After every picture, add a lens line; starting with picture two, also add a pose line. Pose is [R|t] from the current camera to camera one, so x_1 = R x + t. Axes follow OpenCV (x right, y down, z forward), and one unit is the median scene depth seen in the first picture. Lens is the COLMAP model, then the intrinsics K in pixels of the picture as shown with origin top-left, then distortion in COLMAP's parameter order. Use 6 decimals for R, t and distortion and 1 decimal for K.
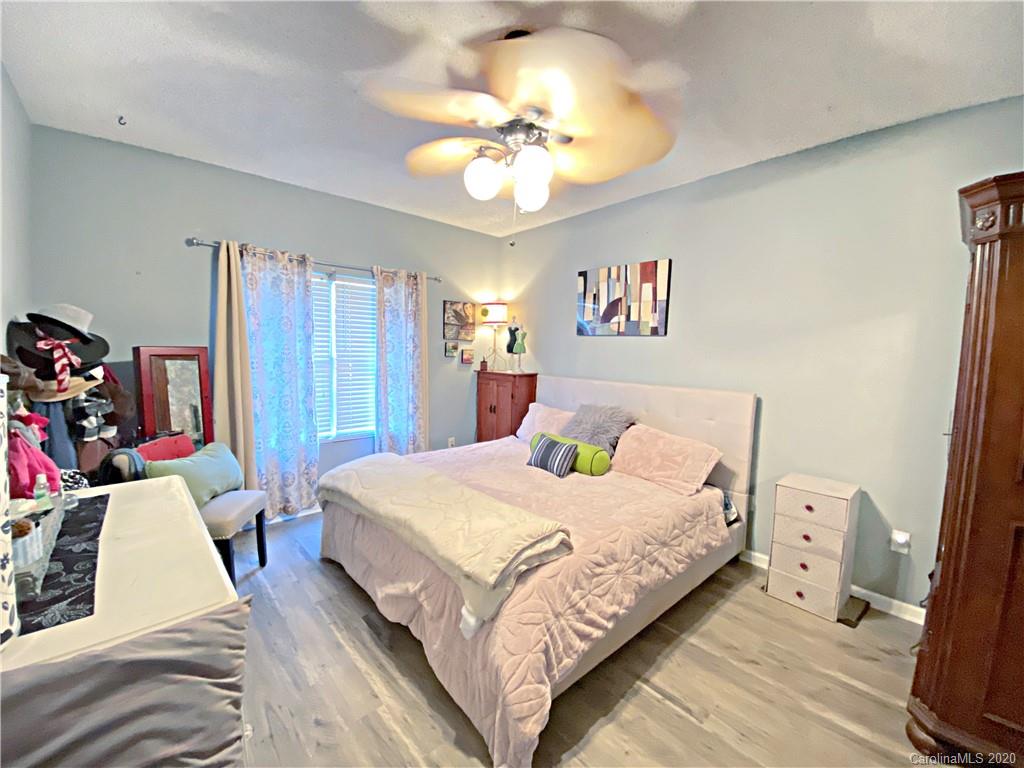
lens RADIAL K [[411.7, 0, 510.6], [0, 411.7, 382.3], [0, 0, 1]] dist [0.023552, -0.021486]
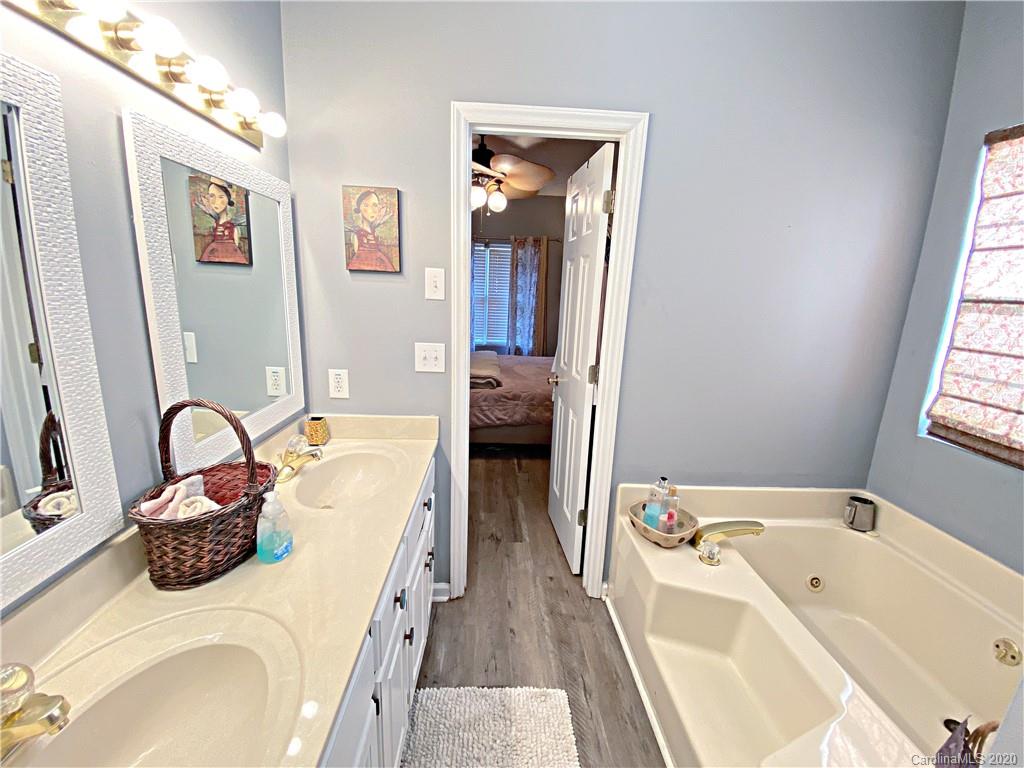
lens RADIAL K [[411.7, 0, 510.6], [0, 411.7, 382.3], [0, 0, 1]] dist [0.023552, -0.021486]
pose [[0.769441, 0.146302, -0.621737, 0.704942], [-0.073839, 0.987262, 0.140933, 0.045098], [0.634436, -0.062532, 0.770442, -0.240300]]
